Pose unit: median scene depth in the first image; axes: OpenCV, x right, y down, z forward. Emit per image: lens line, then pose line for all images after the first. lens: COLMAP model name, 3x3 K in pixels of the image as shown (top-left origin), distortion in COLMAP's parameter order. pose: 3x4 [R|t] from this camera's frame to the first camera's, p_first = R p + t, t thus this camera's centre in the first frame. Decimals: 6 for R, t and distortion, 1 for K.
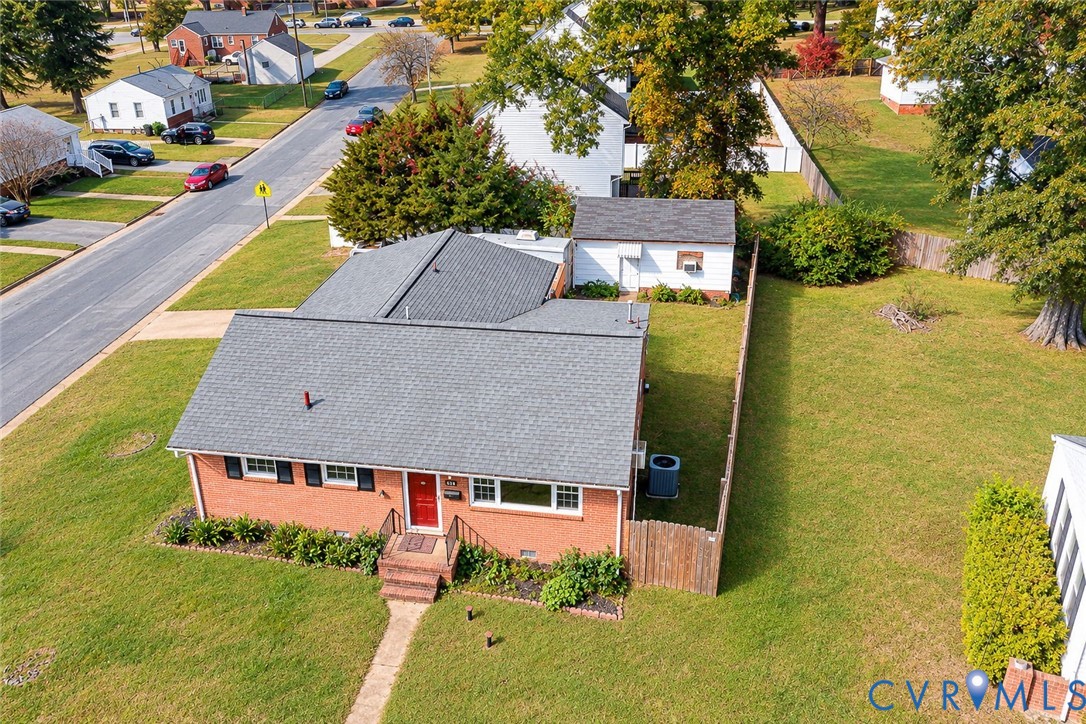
lens RADIAL K [[913.3, 0, 540.0], [0, 913.3, 362.8], [0, 0, 1]] dist [0.003158, 0.007616]
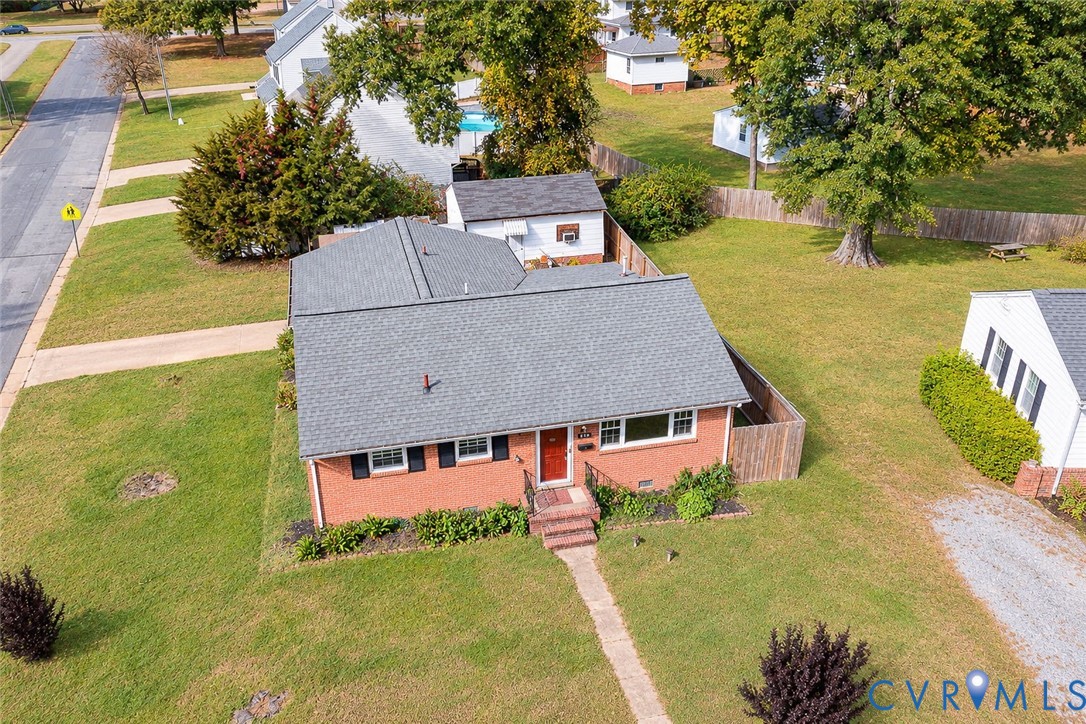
lens RADIAL K [[913.3, 0, 540.0], [0, 913.3, 362.8], [0, 0, 1]] dist [0.003158, 0.007616]
pose [[0.902135, -0.168369, 0.397246, -0.523362], [0.171469, 0.984792, 0.027993, 0.012756], [-0.395918, 0.042862, 0.917285, 0.033159]]
